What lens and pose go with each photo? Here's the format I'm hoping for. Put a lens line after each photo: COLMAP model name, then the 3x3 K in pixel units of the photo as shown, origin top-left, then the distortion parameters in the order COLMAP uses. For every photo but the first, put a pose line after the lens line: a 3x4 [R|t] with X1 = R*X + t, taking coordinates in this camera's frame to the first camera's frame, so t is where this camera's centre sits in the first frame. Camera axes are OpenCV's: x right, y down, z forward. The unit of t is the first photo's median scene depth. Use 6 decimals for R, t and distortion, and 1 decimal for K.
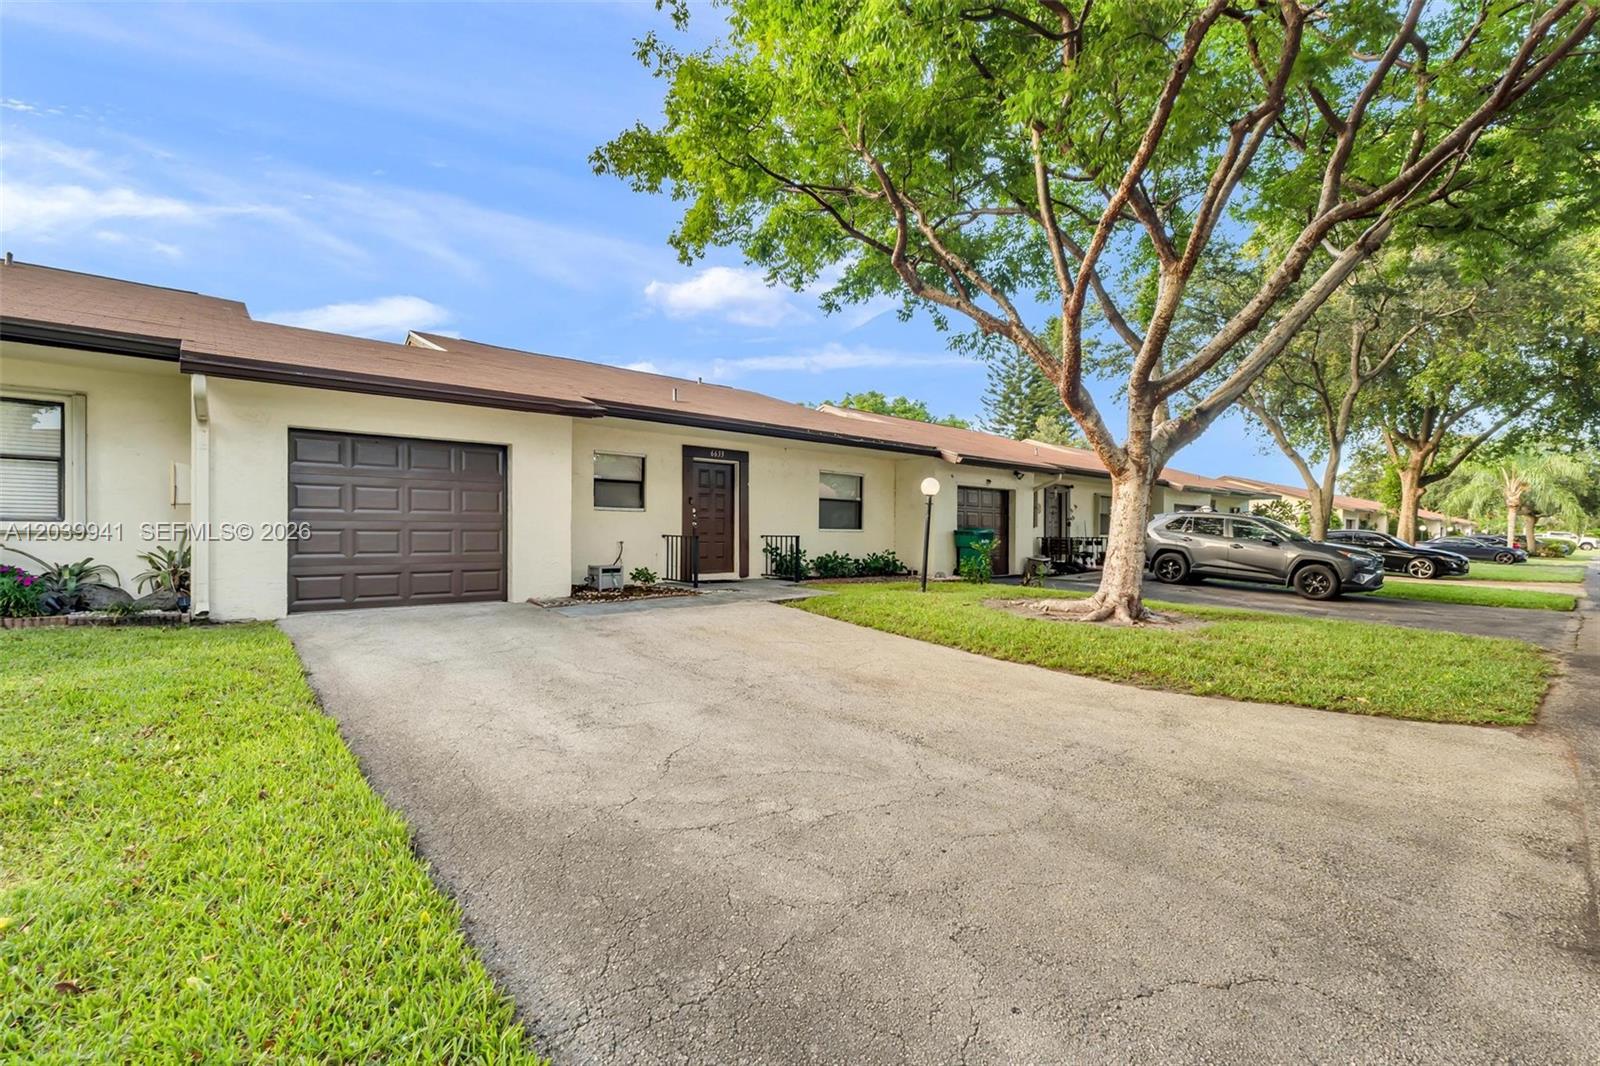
lens RADIAL K [[676.5, 0, 806.4], [0, 676.5, 537.3], [0, 0, 1]] dist [-0.003571, -0.000722]
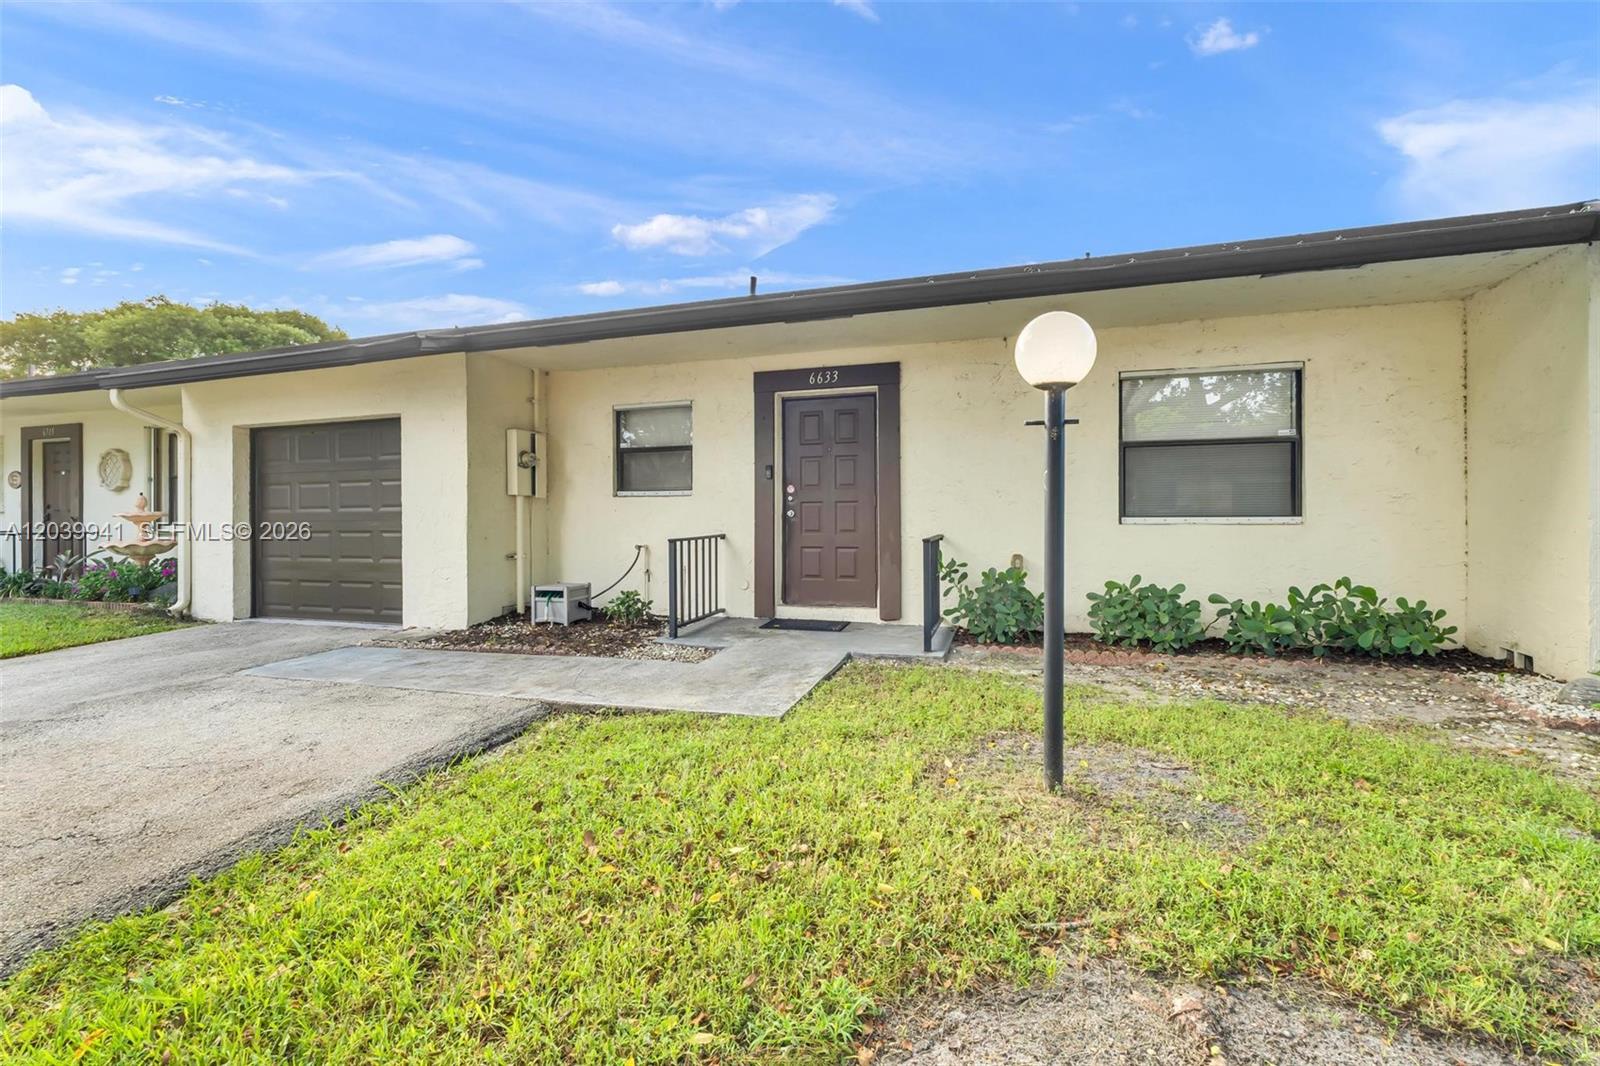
lens RADIAL K [[676.5, 0, 797.0], [0, 676.5, 522.3], [0, 0, 1]] dist [-0.003571, -0.000722]
pose [[0.516272, -0.001520, -0.856423, 0.312684], [0.004615, 0.999989, 0.001007, -0.013602], [0.856412, -0.004472, 0.516273, 0.736817]]
